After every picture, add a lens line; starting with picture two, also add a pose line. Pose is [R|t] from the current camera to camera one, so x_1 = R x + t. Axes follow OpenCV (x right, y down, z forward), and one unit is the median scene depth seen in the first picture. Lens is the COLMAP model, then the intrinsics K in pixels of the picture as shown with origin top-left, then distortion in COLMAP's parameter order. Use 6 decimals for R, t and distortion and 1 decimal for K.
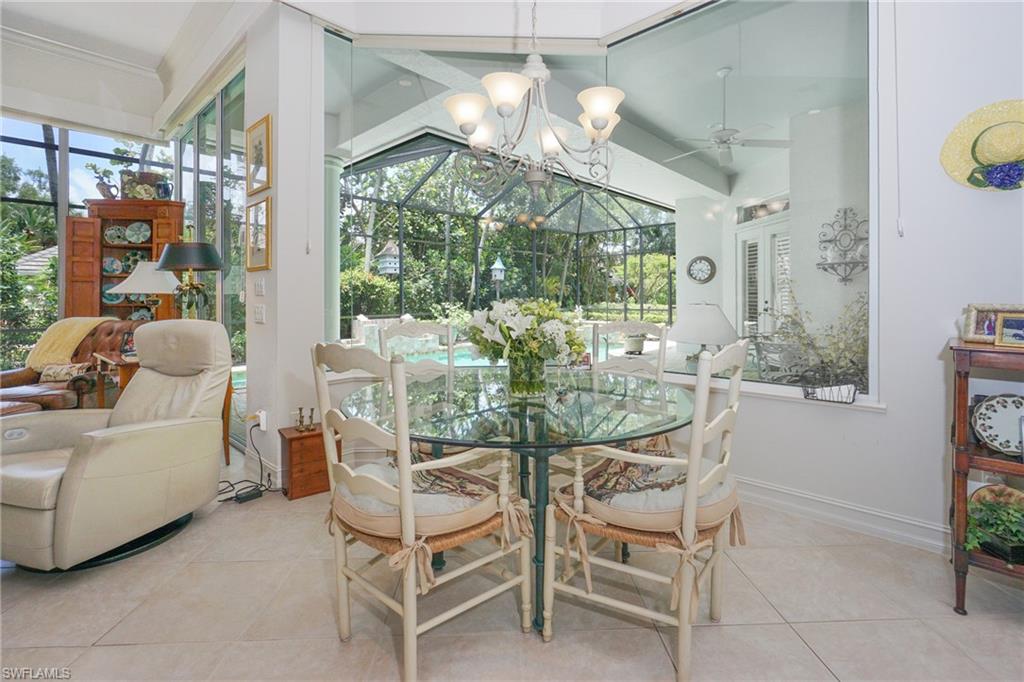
lens RADIAL K [[453.3, 0, 520.0], [0, 453.3, 304.6], [0, 0, 1]] dist [0.001422, 0.000486]
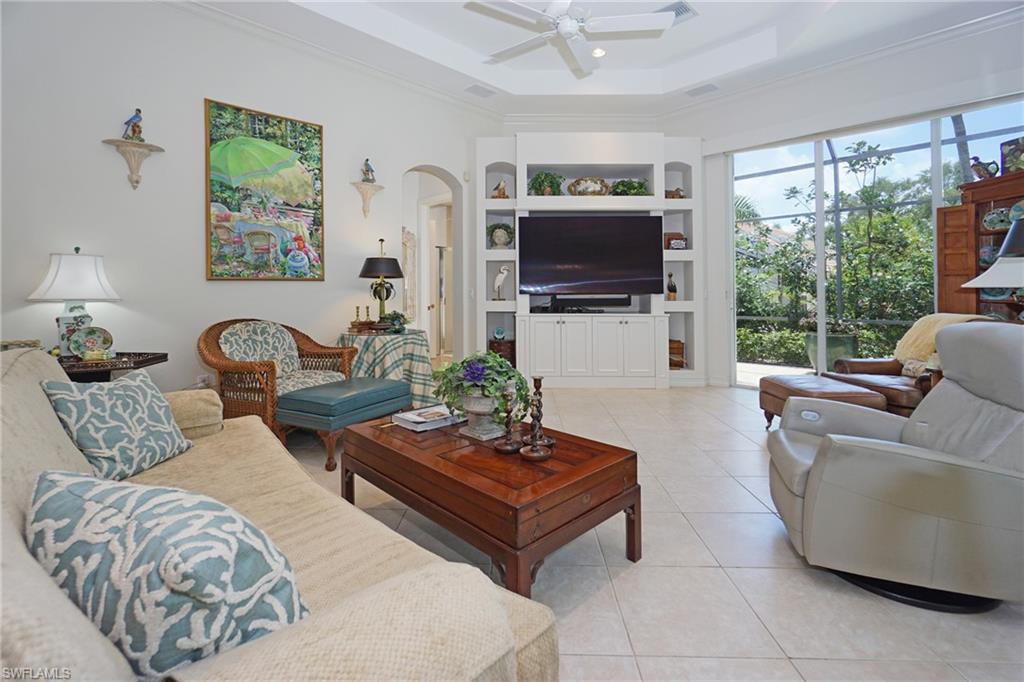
lens RADIAL K [[450.0, 0, 509.8], [0, 450.0, 286.8], [0, 0, 1]] dist [-0.000680, 0.000053]
pose [[-0.066932, -0.011459, -0.997692, 0.012033], [-0.017831, 0.999788, -0.010287, -0.001300], [0.997598, 0.017101, -0.067122, 0.132421]]
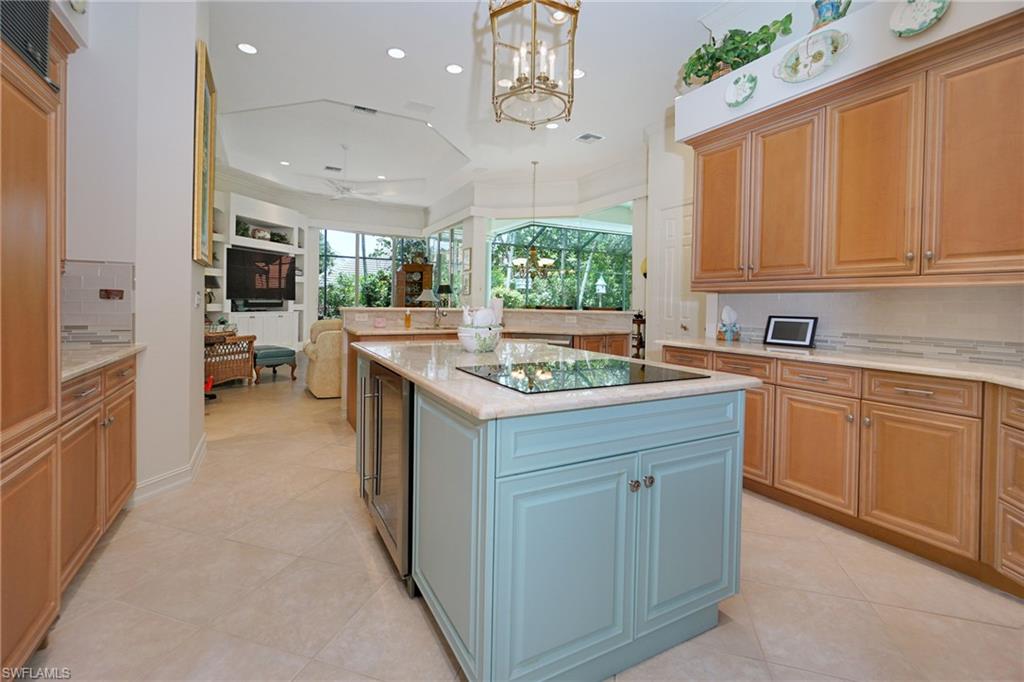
lens RADIAL K [[451.0, 0, 499.7], [0, 451.0, 305.9], [0, 0, 1]] dist [-0.000993, -0.000160]
pose [[0.936270, 0.024069, -0.350455, 0.379488], [-0.029363, 0.999521, -0.009800, 0.012968], [0.350051, 0.019466, 0.936528, -0.950360]]
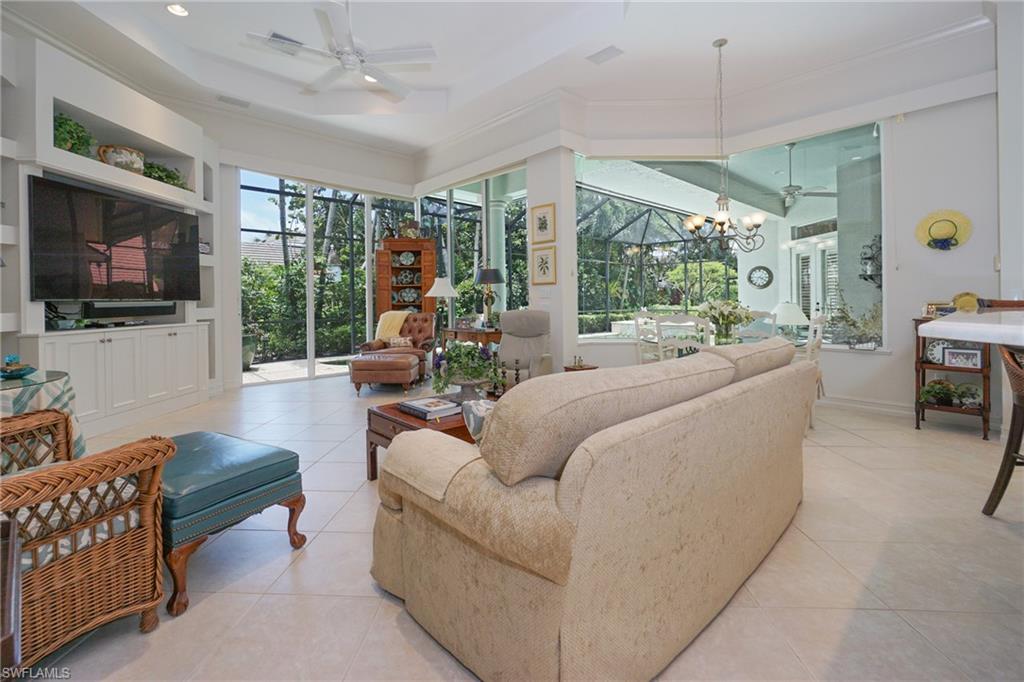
lens RADIAL K [[449.0, 0, 515.4], [0, 449.0, 299.5], [0, 0, 1]] dist [0.000794, -0.000006]
pose [[0.996677, 0.000528, -0.081455, -0.269818], [-0.002011, 0.999834, -0.018132, 0.010382], [0.081432, 0.018236, 0.996512, -0.435591]]
